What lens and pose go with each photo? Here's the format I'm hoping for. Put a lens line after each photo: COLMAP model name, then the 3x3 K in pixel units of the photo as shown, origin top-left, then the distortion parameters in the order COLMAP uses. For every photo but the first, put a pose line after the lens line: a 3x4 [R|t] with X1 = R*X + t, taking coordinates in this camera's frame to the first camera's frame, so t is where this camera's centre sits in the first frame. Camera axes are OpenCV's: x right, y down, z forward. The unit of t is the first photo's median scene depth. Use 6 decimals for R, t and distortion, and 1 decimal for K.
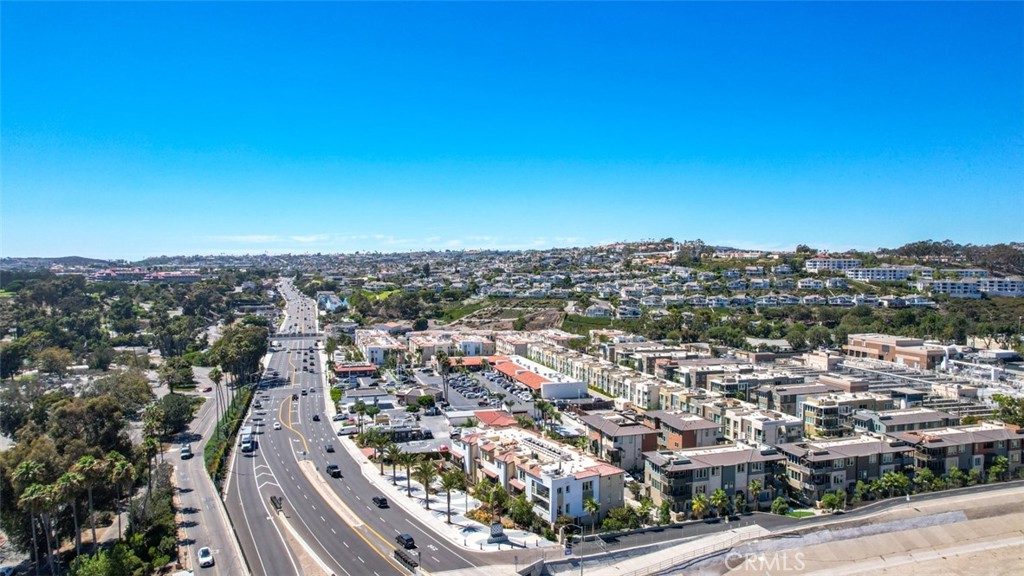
lens RADIAL K [[652.8, 0, 512.0], [0, 652.8, 288.0], [0, 0, 1]] dist [-0.078083, 0.075440]
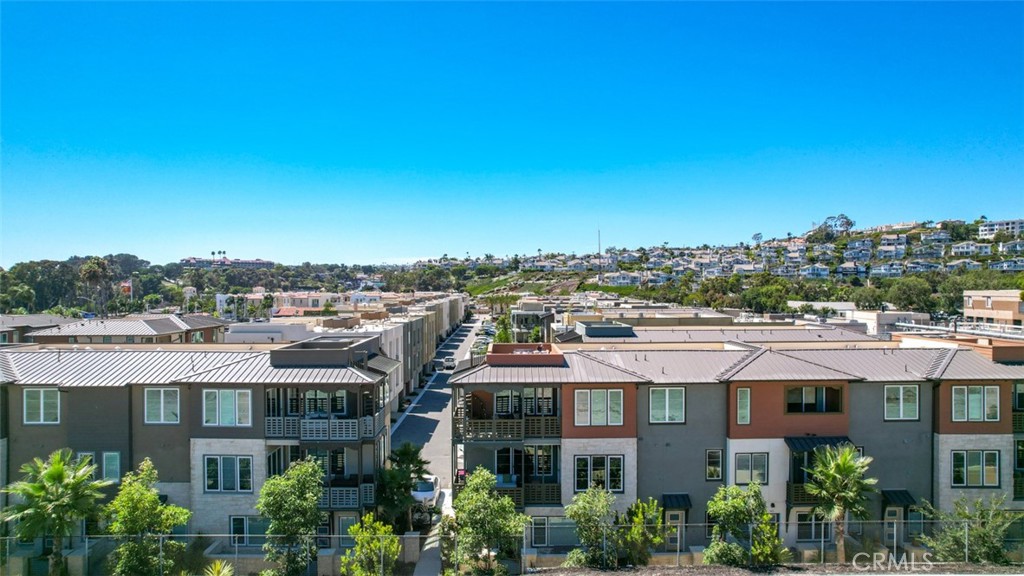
lens RADIAL K [[652.8, 0, 512.0], [0, 652.8, 288.0], [0, 0, 1]] dist [-0.078083, 0.075440]
pose [[0.957101, -0.003244, -0.289737, 0.293660], [-0.005483, 0.999556, -0.029304, 0.088744], [0.289704, 0.029635, 0.956657, 0.312781]]
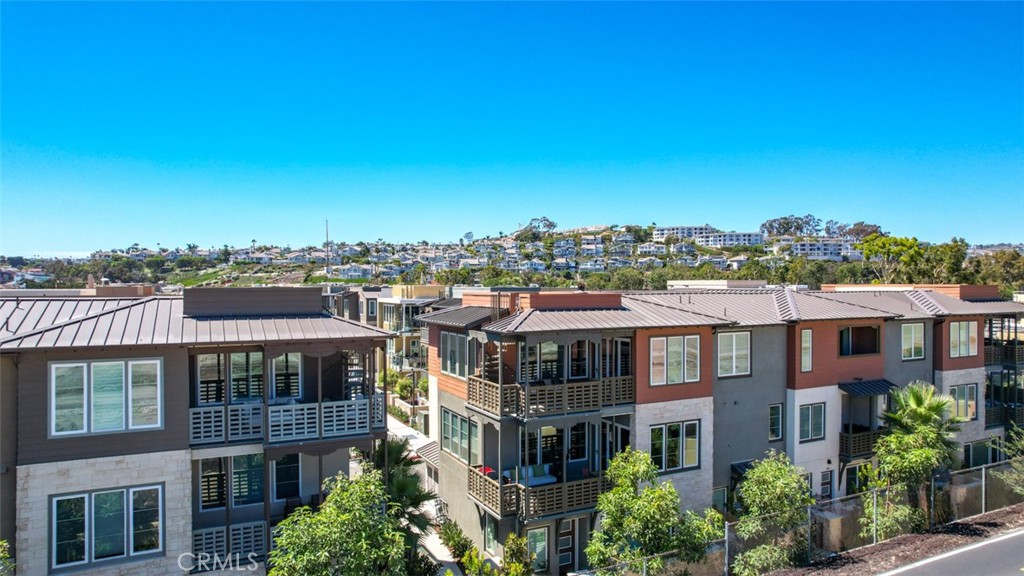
lens RADIAL K [[652.8, 0, 512.0], [0, 652.8, 288.0], [0, 0, 1]] dist [-0.078083, 0.075440]
pose [[0.987955, -0.003967, 0.154690, 0.250392], [0.008267, 0.999597, -0.027159, 0.096874], [-0.154520, 0.028110, 0.987590, 0.338036]]
